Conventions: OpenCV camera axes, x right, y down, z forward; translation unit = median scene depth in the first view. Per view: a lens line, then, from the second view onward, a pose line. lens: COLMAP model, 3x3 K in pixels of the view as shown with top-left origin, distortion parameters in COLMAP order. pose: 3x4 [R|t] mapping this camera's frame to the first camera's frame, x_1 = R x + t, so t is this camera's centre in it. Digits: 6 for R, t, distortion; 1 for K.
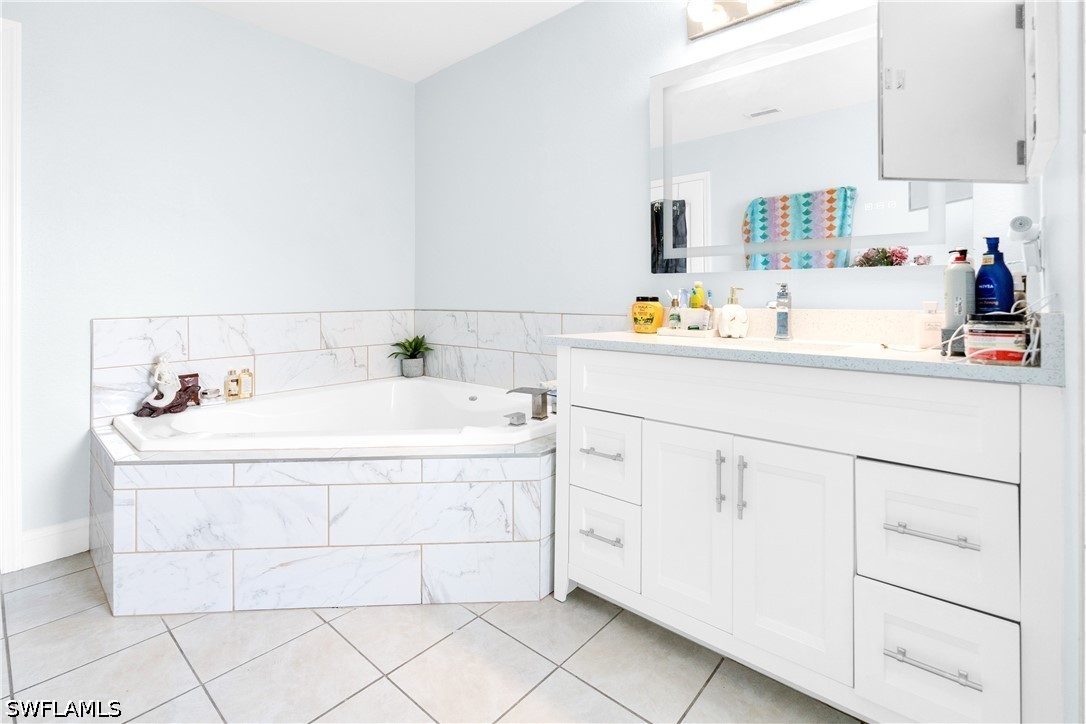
lens RADIAL K [[493.5, 0, 534.9], [0, 493.5, 297.8], [0, 0, 1]] dist [-0.006649, 0.002175]
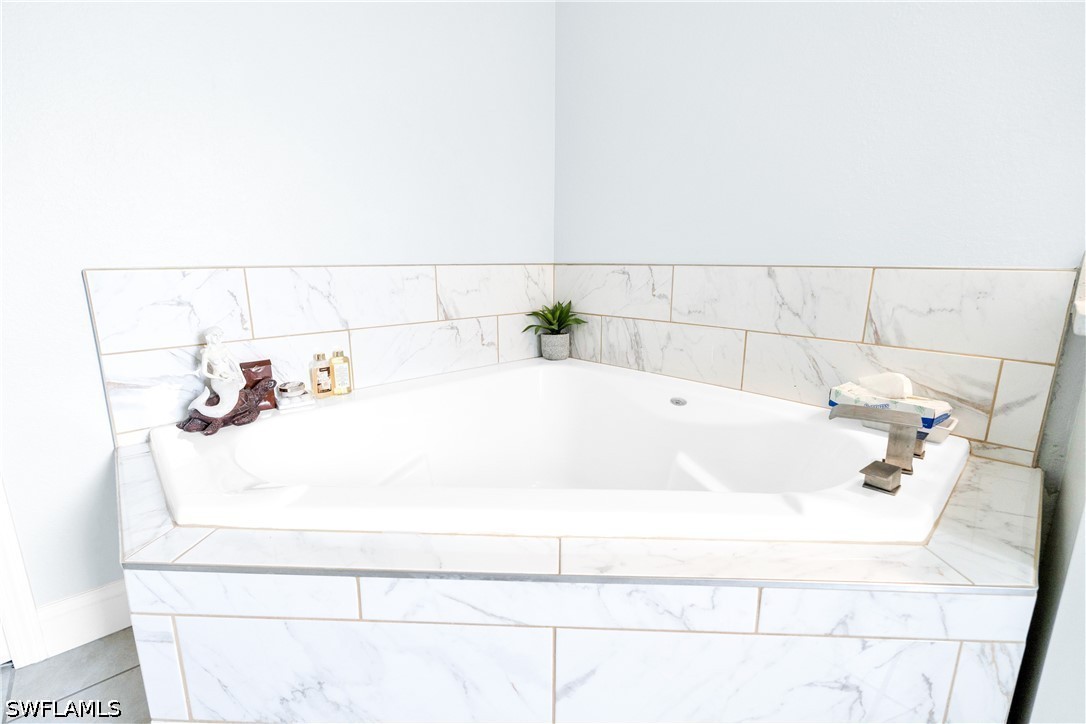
lens RADIAL K [[493.5, 0, 544.6], [0, 493.5, 365.7], [0, 0, 1]] dist [-0.006649, 0.002175]
pose [[0.995334, 0.024779, -0.093256, -0.284479], [-0.004708, 0.977786, 0.209552, 0.028180], [0.096377, -0.208135, 0.973340, 0.432447]]
